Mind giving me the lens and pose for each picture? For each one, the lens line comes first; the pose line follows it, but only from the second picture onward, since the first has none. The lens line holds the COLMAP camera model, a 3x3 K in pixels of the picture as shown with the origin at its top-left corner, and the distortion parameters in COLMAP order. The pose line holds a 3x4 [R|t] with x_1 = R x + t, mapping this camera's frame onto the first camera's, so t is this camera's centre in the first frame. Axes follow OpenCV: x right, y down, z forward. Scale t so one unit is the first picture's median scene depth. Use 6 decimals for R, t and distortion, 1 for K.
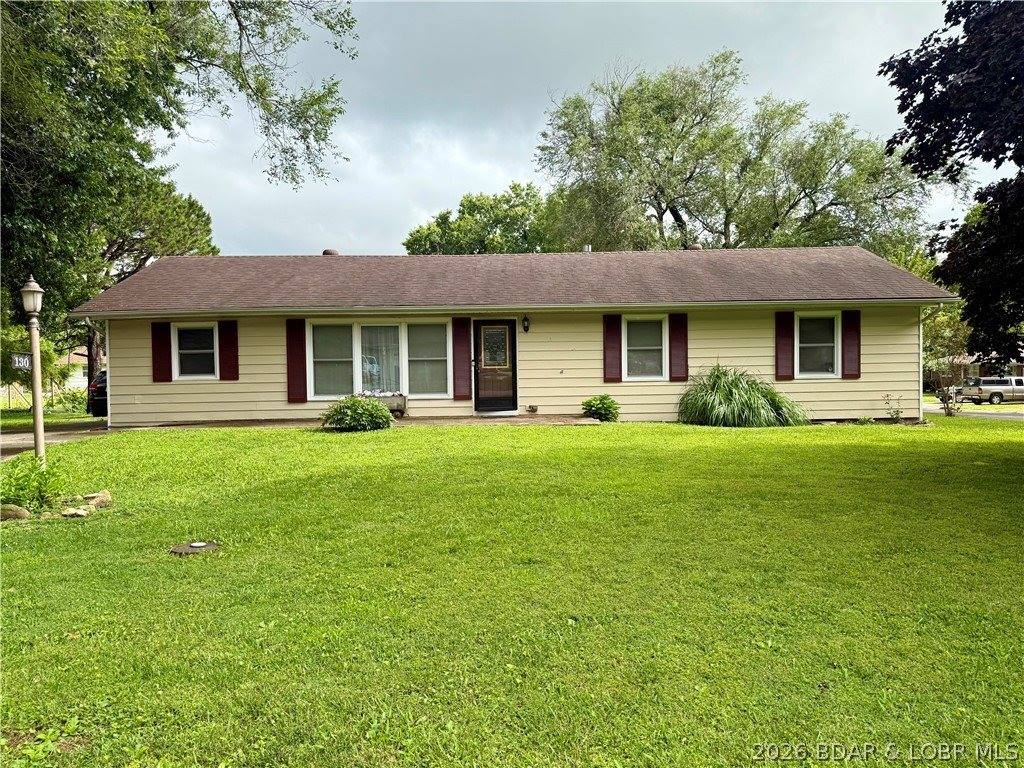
lens RADIAL K [[723.1, 0, 514.9], [0, 723.1, 390.0], [0, 0, 1]] dist [0.031809, -0.036602]
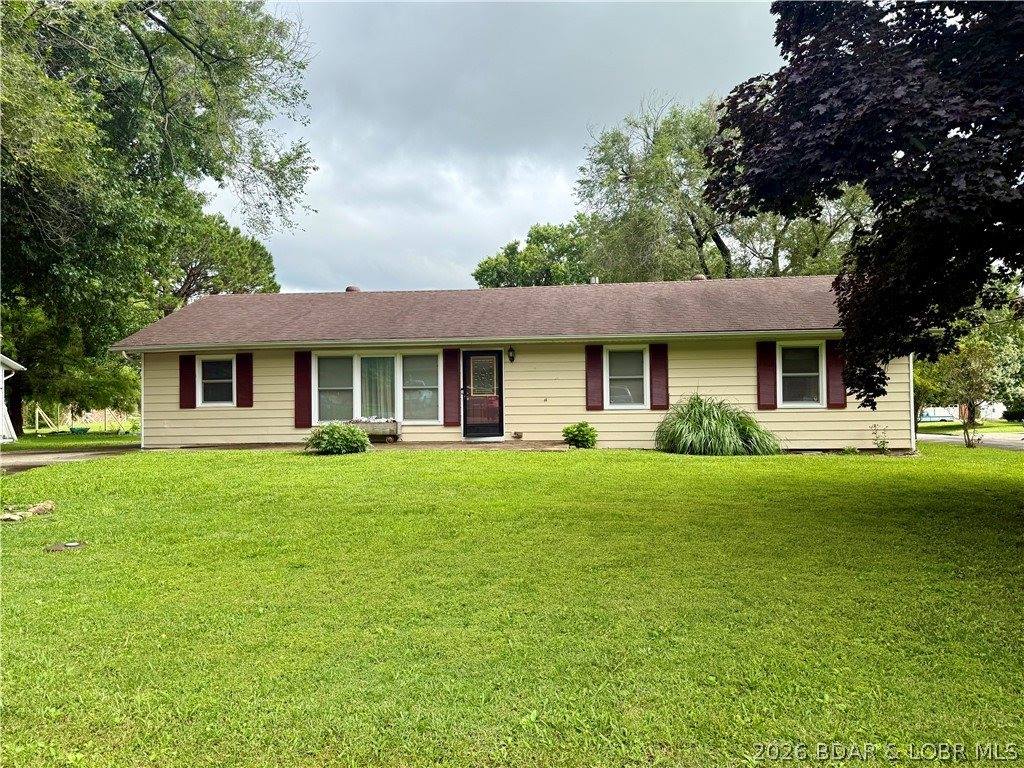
lens RADIAL K [[723.1, 0, 511.1], [0, 723.1, 385.9], [0, 0, 1]] dist [0.031809, -0.036602]
pose [[0.991584, 0.000265, -0.129467, 0.150843], [-0.005627, 0.999141, -0.041050, -0.002446], [0.129345, 0.041433, 0.990734, -0.041967]]
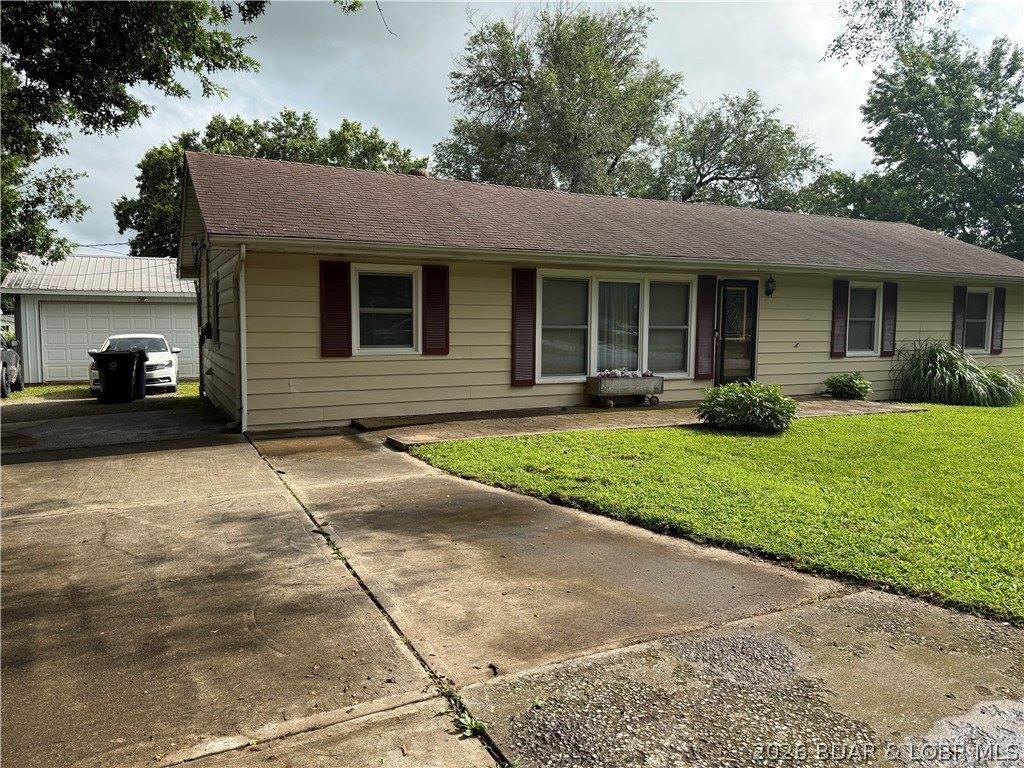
lens RADIAL K [[723.1, 0, 500.9], [0, 723.1, 379.5], [0, 0, 1]] dist [0.031809, -0.036602]
pose [[0.901945, -0.013563, 0.431638, -0.624150], [-0.007472, 0.998867, 0.046998, -0.022609], [-0.431786, -0.045615, 0.900822, 0.373203]]
